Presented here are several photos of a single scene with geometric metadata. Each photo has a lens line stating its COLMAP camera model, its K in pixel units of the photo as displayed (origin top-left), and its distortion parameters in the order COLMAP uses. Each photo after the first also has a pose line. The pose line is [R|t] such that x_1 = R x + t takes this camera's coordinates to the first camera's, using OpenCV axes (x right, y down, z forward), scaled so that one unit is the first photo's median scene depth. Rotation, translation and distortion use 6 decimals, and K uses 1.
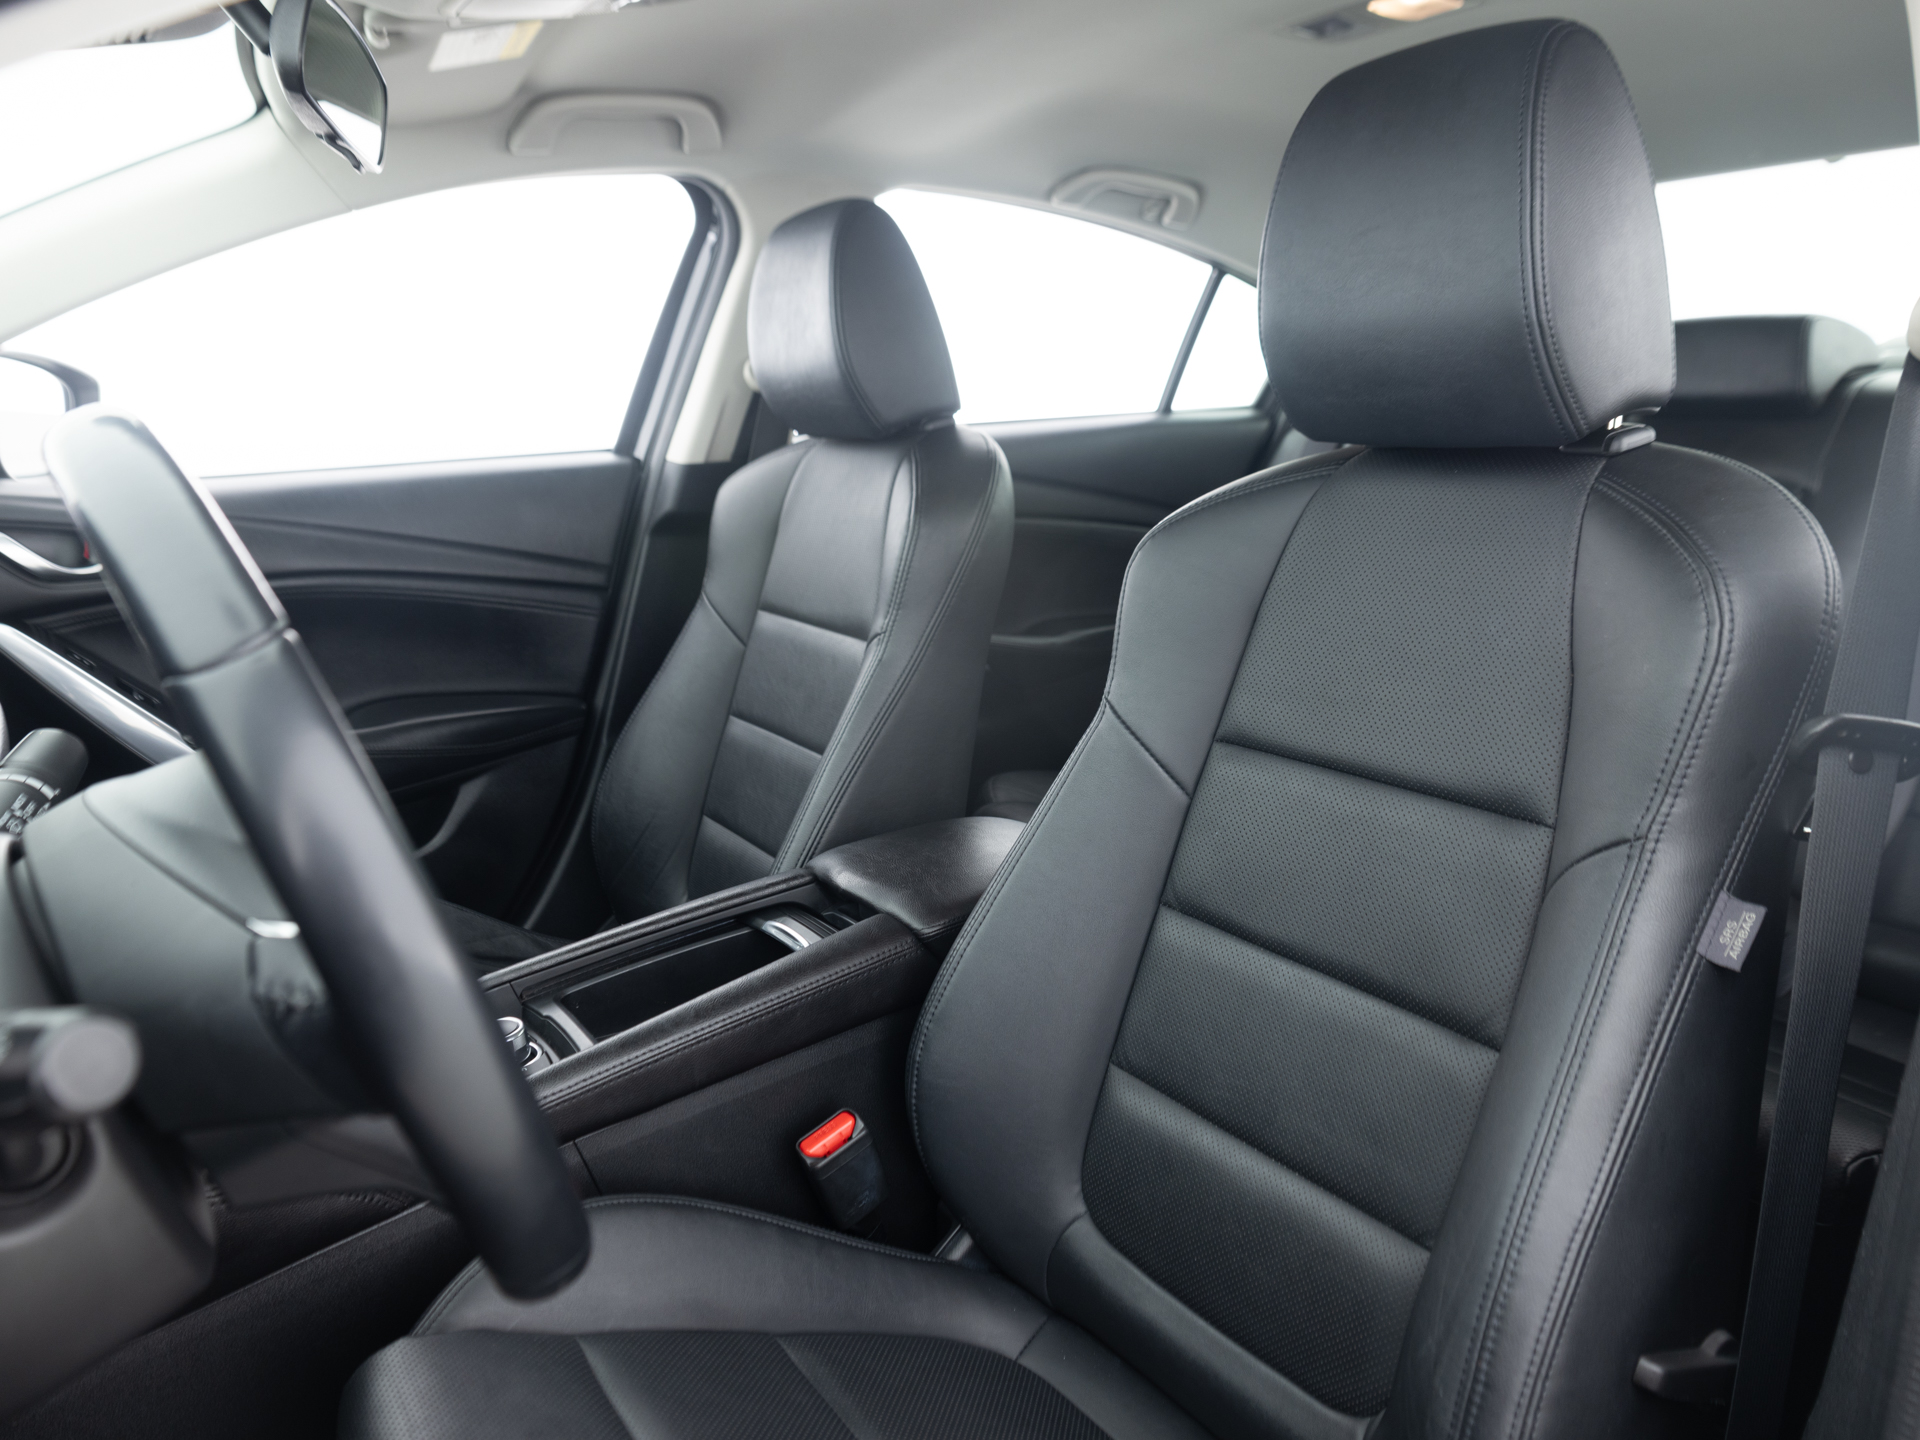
lens RADIAL K [[1451.8, 0, 957.4], [0, 1451.8, 721.2], [0, 0, 1]] dist [0.013400, -0.001338]
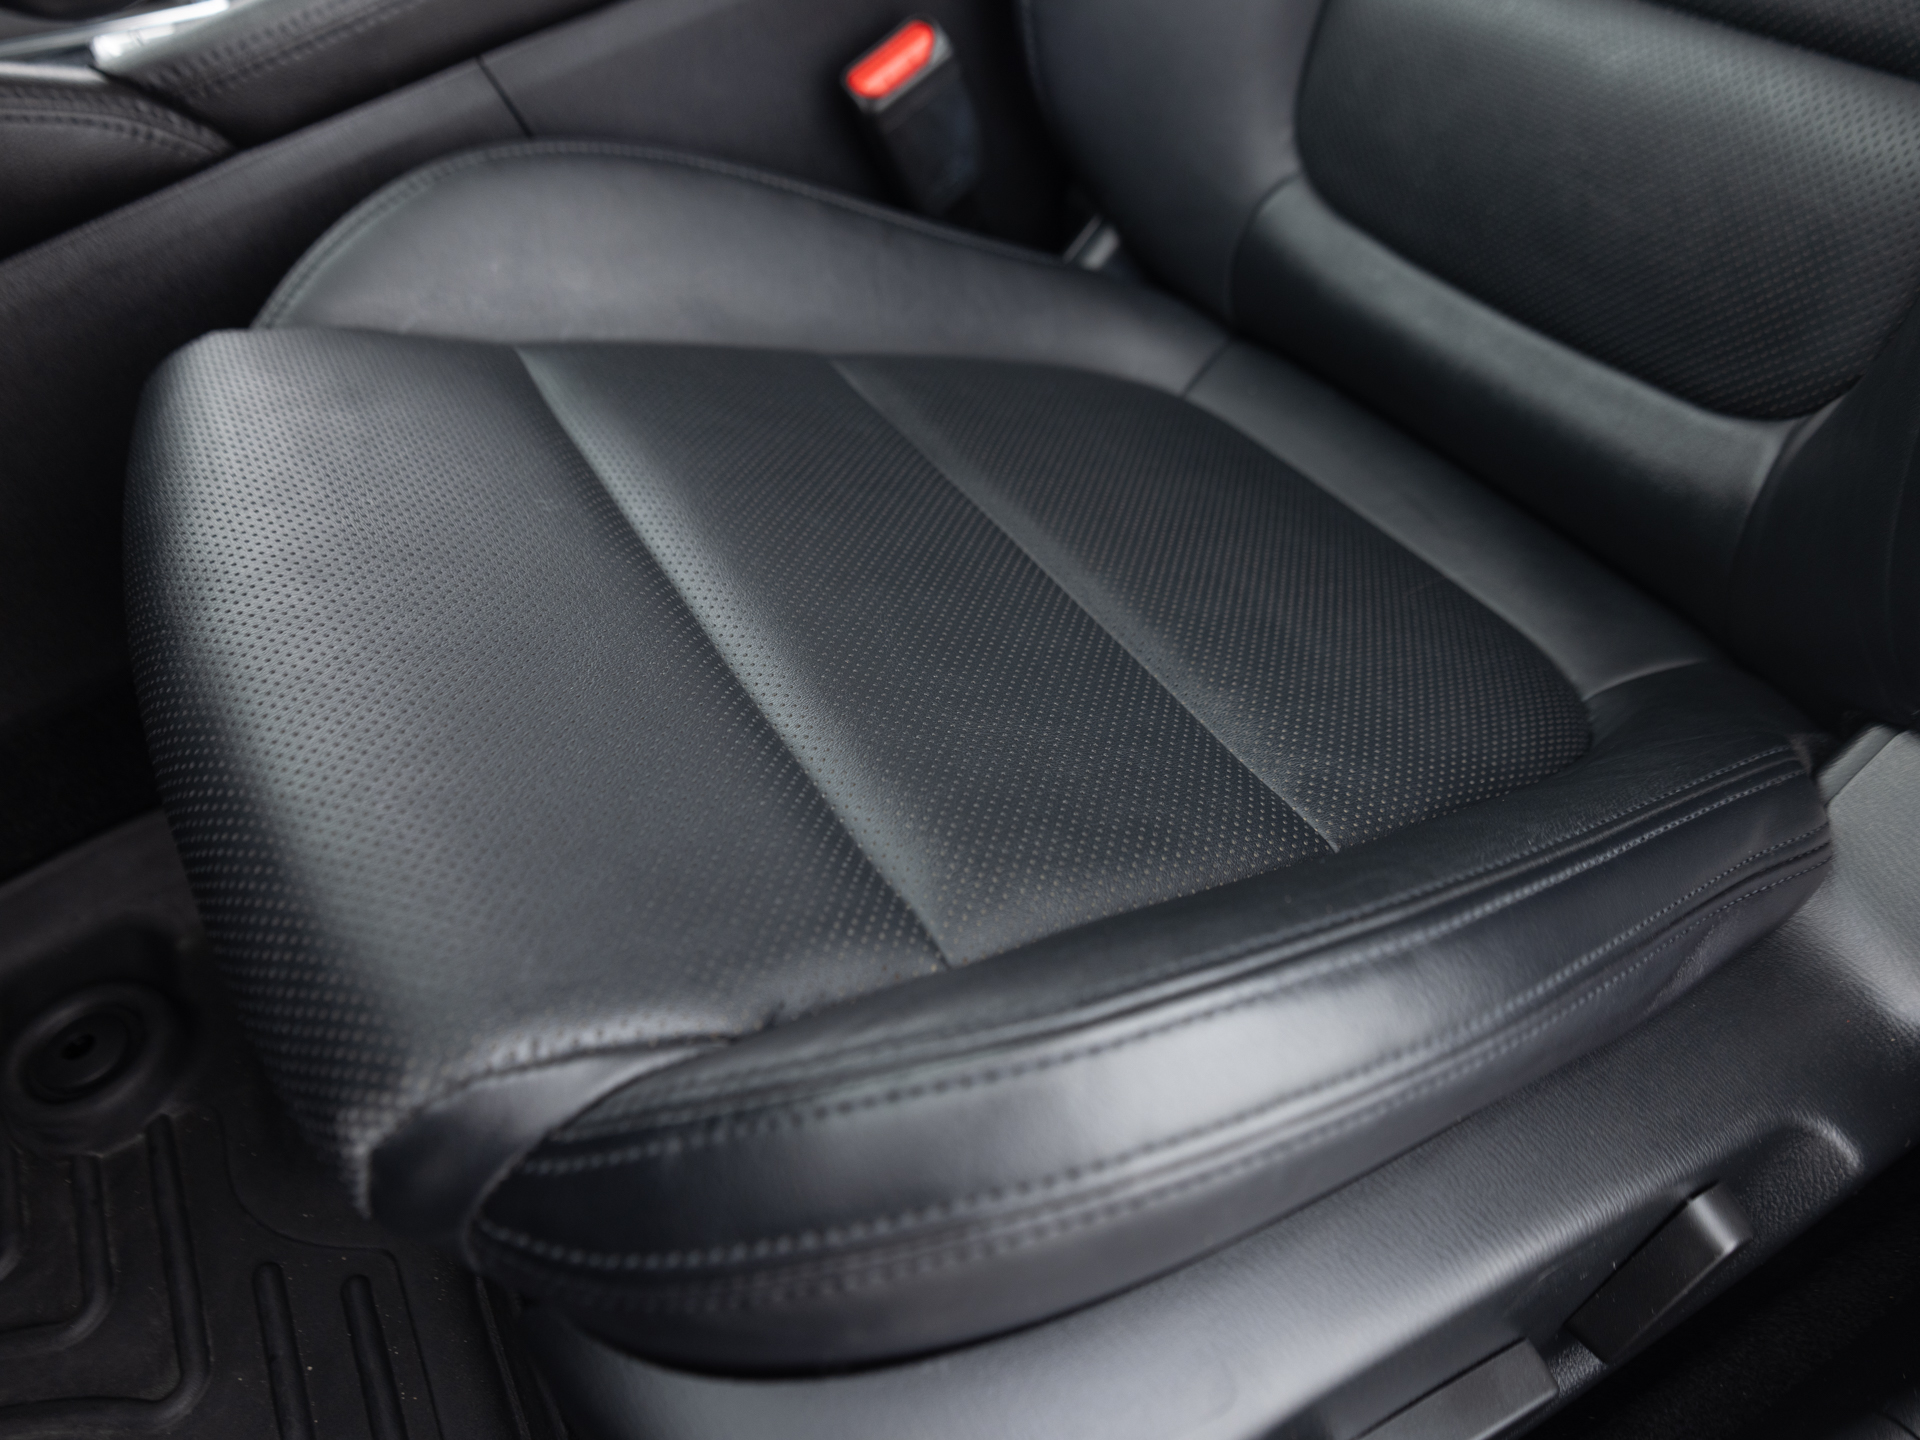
lens RADIAL K [[1451.8, 0, 962.1], [0, 1451.8, 720.1], [0, 0, 1]] dist [0.013400, -0.001338]
pose [[0.996522, -0.004685, -0.083198, -0.007285], [0.047336, 0.853512, 0.518918, 0.204796], [0.068580, -0.521052, 0.850765, 0.321460]]
